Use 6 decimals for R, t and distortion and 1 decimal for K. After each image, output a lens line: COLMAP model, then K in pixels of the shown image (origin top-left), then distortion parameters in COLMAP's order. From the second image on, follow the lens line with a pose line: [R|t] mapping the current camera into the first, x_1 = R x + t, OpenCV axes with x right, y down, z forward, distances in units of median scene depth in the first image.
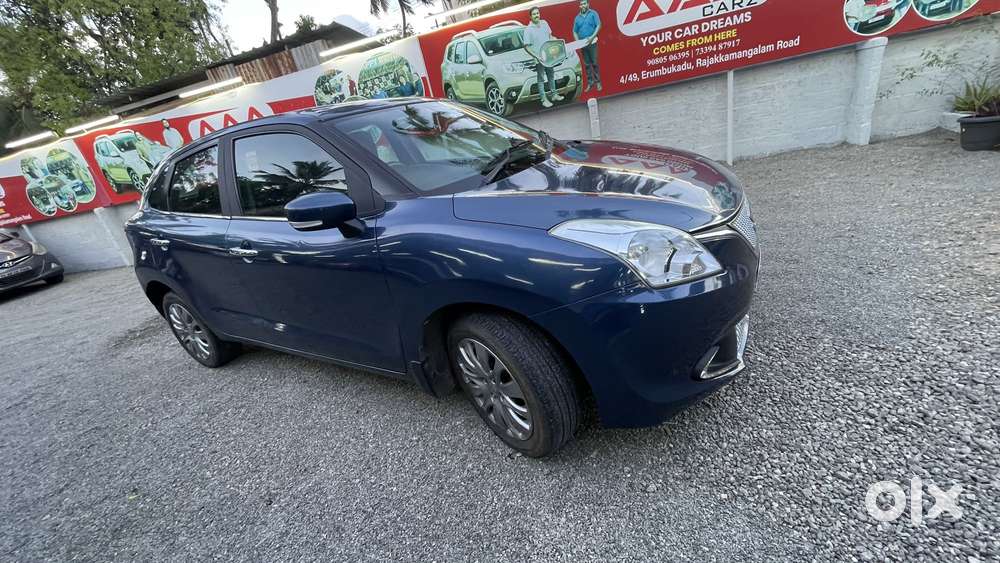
lens RADIAL K [[407.9, 0, 493.2], [0, 407.9, 279.3], [0, 0, 1]] dist [-0.003778, 0.000125]
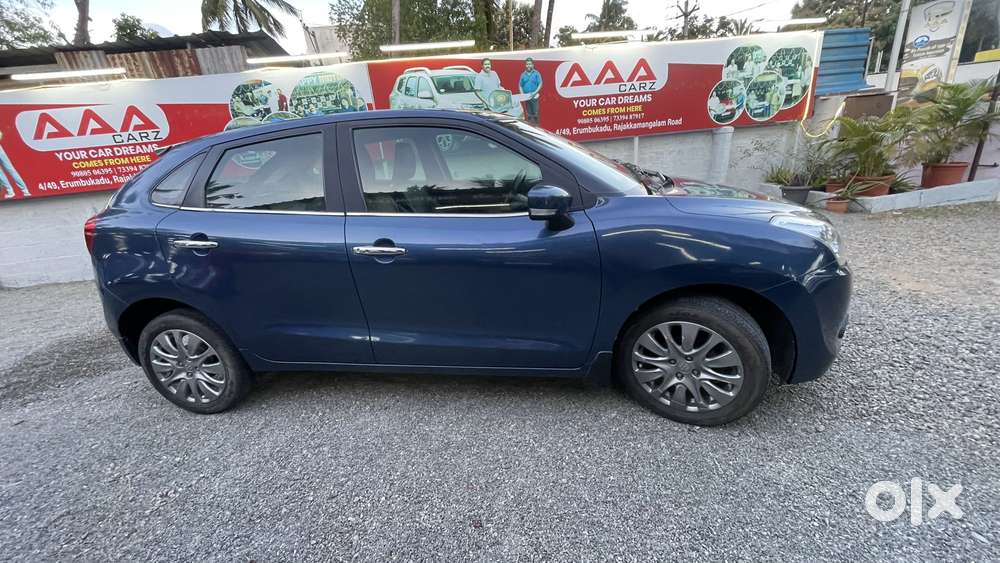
lens RADIAL K [[407.9, 0, 482.2], [0, 407.9, 276.4], [0, 0, 1]] dist [-0.003778, 0.000125]
pose [[0.929981, 0.004176, 0.367584, -0.306749], [0.043281, 0.991737, -0.120766, 0.043929], [-0.365051, 0.128220, 0.922116, 0.069236]]
